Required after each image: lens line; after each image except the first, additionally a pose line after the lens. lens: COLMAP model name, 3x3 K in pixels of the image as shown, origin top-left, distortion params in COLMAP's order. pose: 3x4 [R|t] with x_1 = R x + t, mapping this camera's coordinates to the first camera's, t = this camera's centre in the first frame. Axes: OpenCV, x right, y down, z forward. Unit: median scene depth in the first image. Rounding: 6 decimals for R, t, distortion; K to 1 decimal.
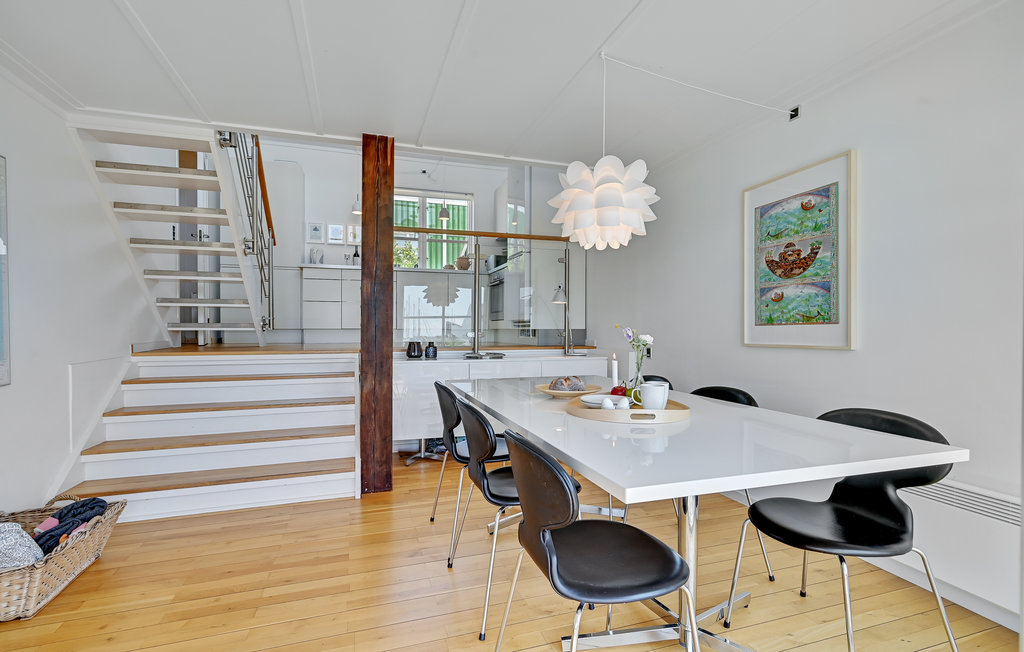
lens RADIAL K [[493.4, 0, 495.2], [0, 493.4, 330.1], [0, 0, 1]] dist [-0.003530, -0.000004]
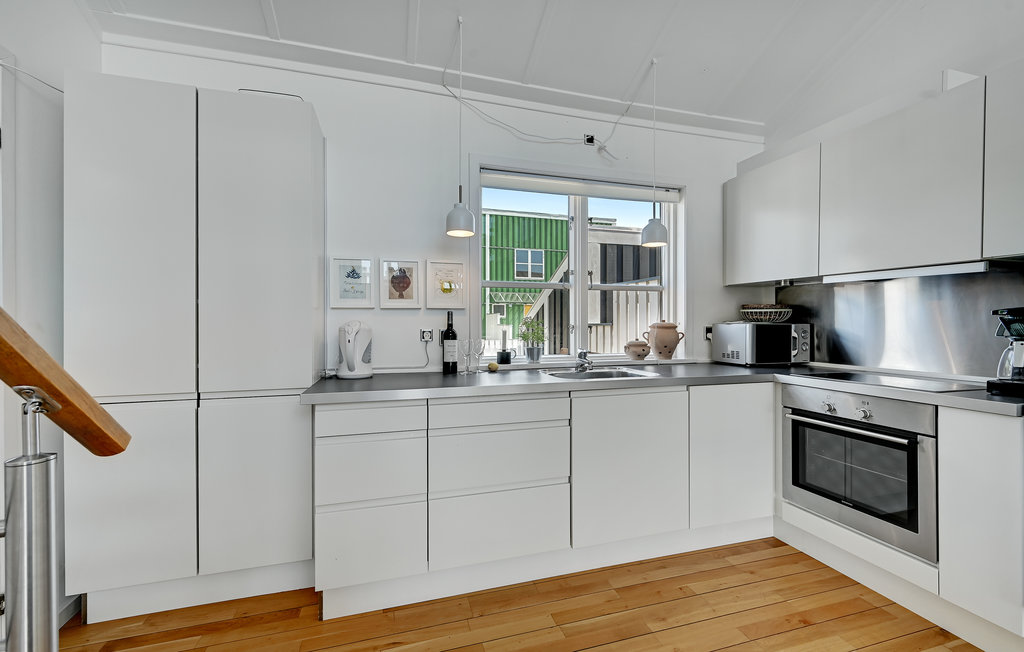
lens RADIAL K [[420.5, 0, 493.8], [0, 420.5, 324.1], [0, 0, 1]] dist [-0.004682, 0.000055]
pose [[0.999636, -0.001171, -0.026946, -0.535953], [0.001336, 0.999980, 0.006105, -0.371757], [0.026938, -0.006139, 0.999618, 1.474870]]
